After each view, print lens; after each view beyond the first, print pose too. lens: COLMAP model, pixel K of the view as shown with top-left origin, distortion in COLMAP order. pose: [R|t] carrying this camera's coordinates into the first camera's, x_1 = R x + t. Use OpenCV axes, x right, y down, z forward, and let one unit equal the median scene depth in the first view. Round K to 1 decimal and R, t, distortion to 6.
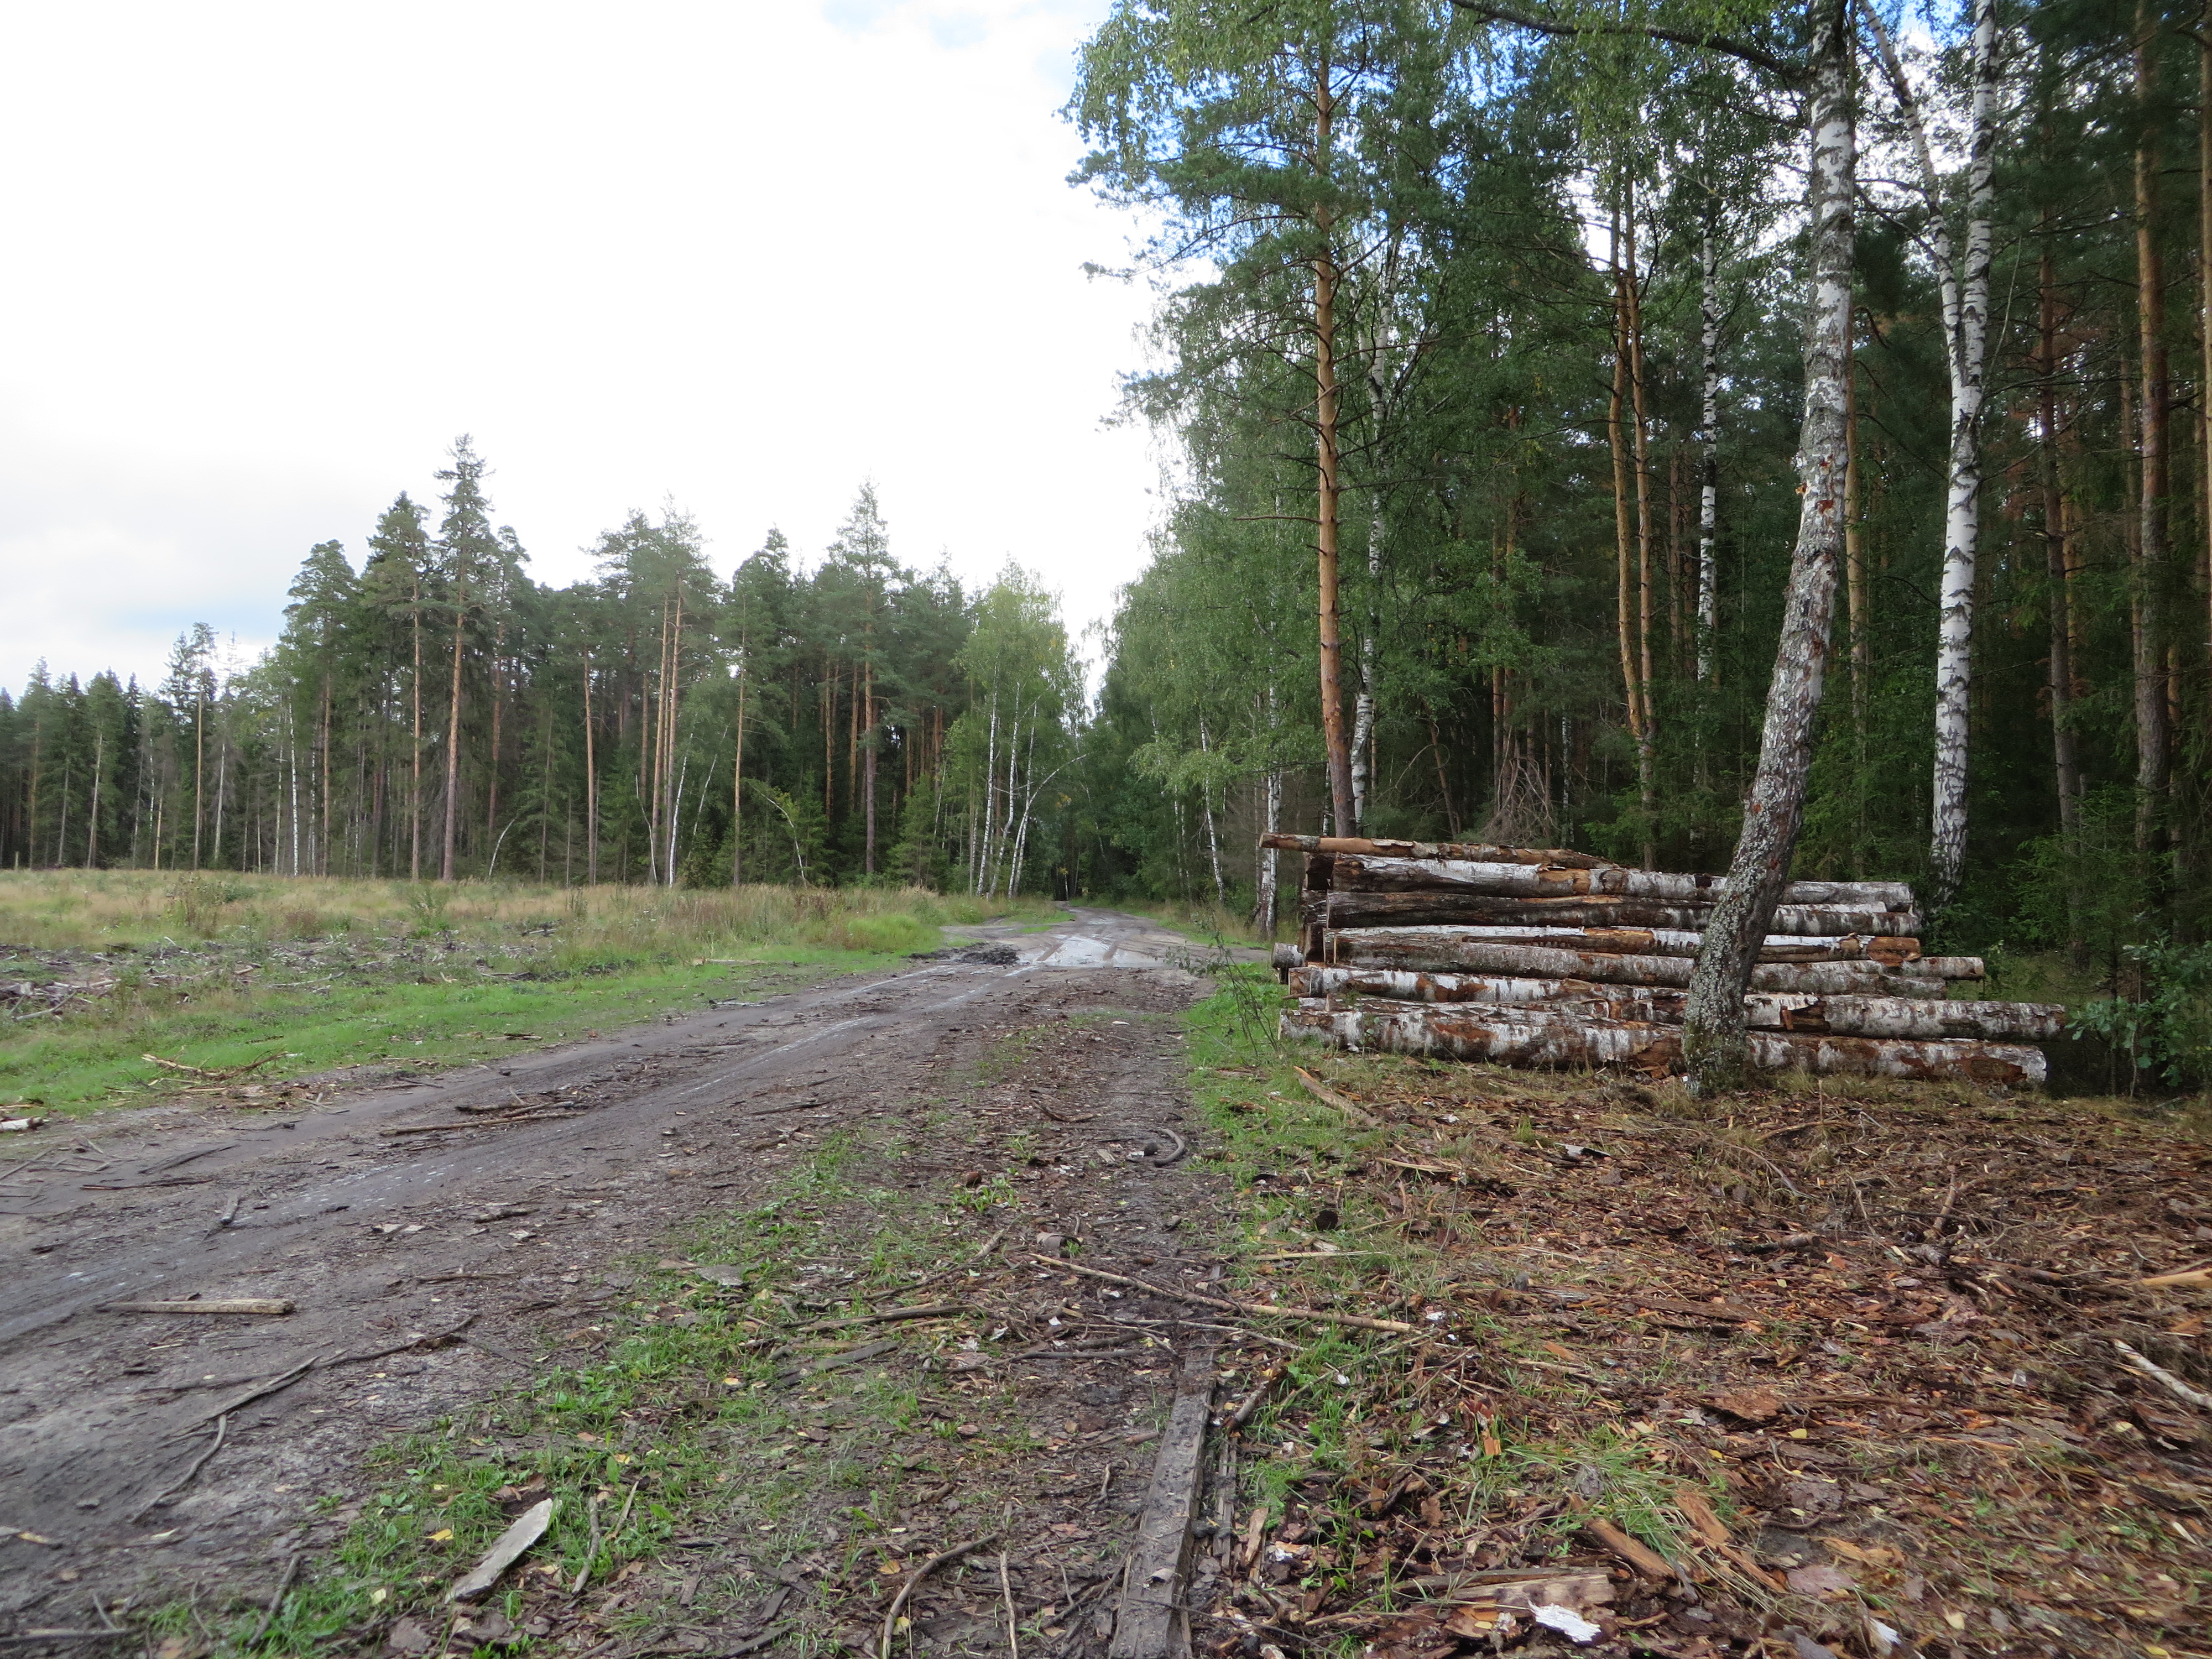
lens RADIAL K [[1619.7, 0, 1091.4], [0, 1619.7, 814.6], [0, 0, 1]] dist [0.005436, -0.000063]
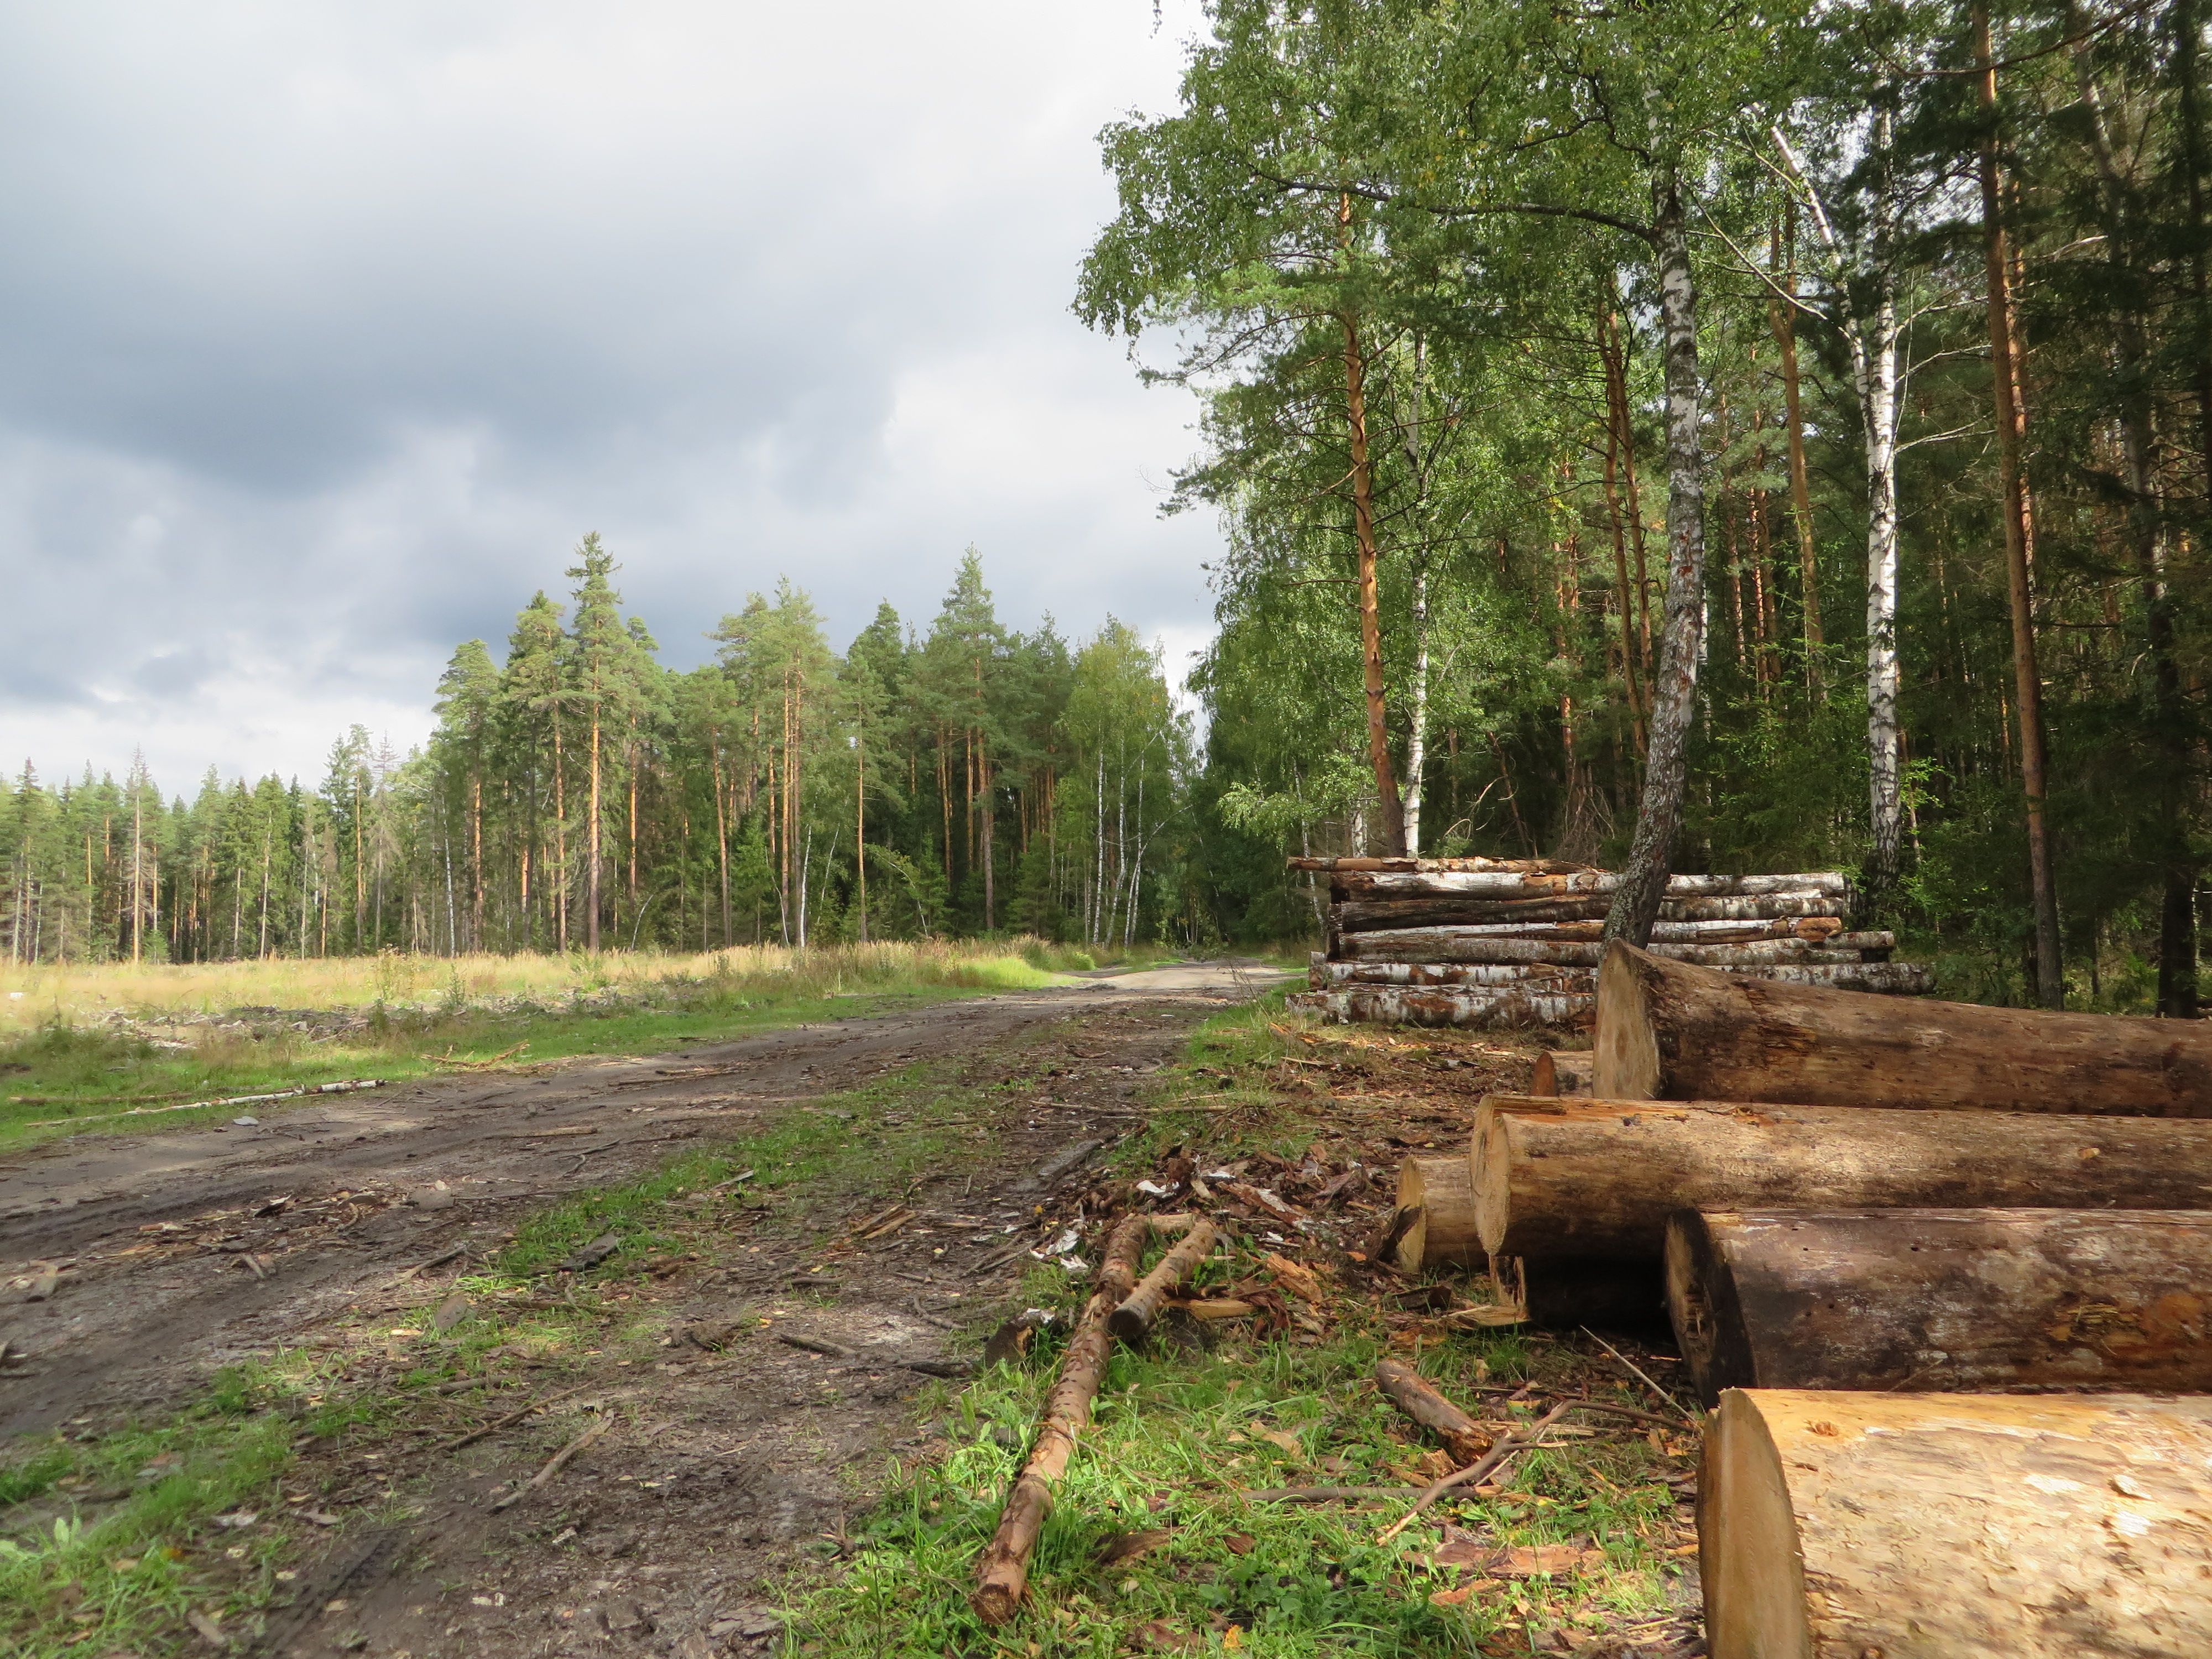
lens RADIAL K [[1621.4, 0, 1106.0], [0, 1621.4, 829.5], [0, 0, 1]] dist [0.005948, 0.002631]
pose [[0.996563, -0.050282, -0.065830, 0.053683], [0.048687, 0.998485, -0.025621, 0.015412], [0.067018, 0.022328, 0.997502, -0.206497]]
